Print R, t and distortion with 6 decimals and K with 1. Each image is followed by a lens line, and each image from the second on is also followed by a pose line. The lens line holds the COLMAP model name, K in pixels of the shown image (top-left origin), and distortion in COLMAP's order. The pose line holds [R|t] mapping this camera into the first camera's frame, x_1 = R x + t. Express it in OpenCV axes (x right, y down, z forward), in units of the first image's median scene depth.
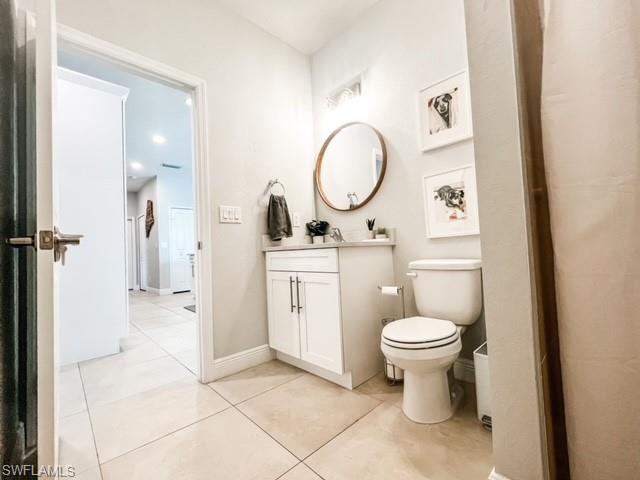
lens RADIAL K [[278.2, 0, 319.7], [0, 278.2, 239.2], [0, 0, 1]] dist [-0.001948, 0.000065]
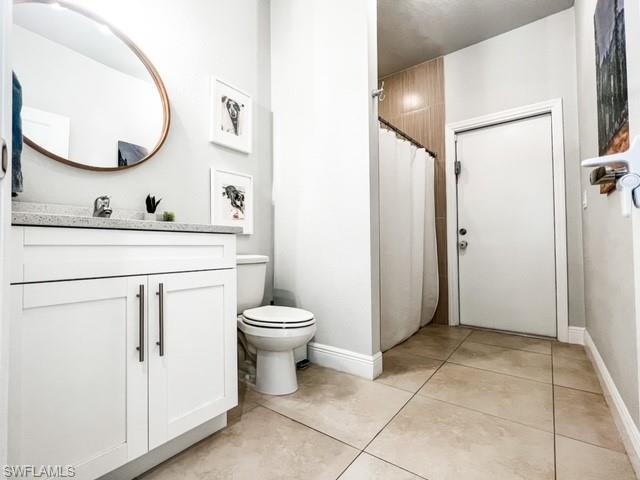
lens RADIAL K [[298.5, 0, 319.8], [0, 298.5, 240.9], [0, 0, 1]] dist [-0.000293, -0.000130]
pose [[-0.156842, 0.073691, 0.984871, -0.708576], [-0.020075, 0.996769, -0.077779, 0.099335], [-0.987420, -0.031971, -0.154855, 0.844508]]
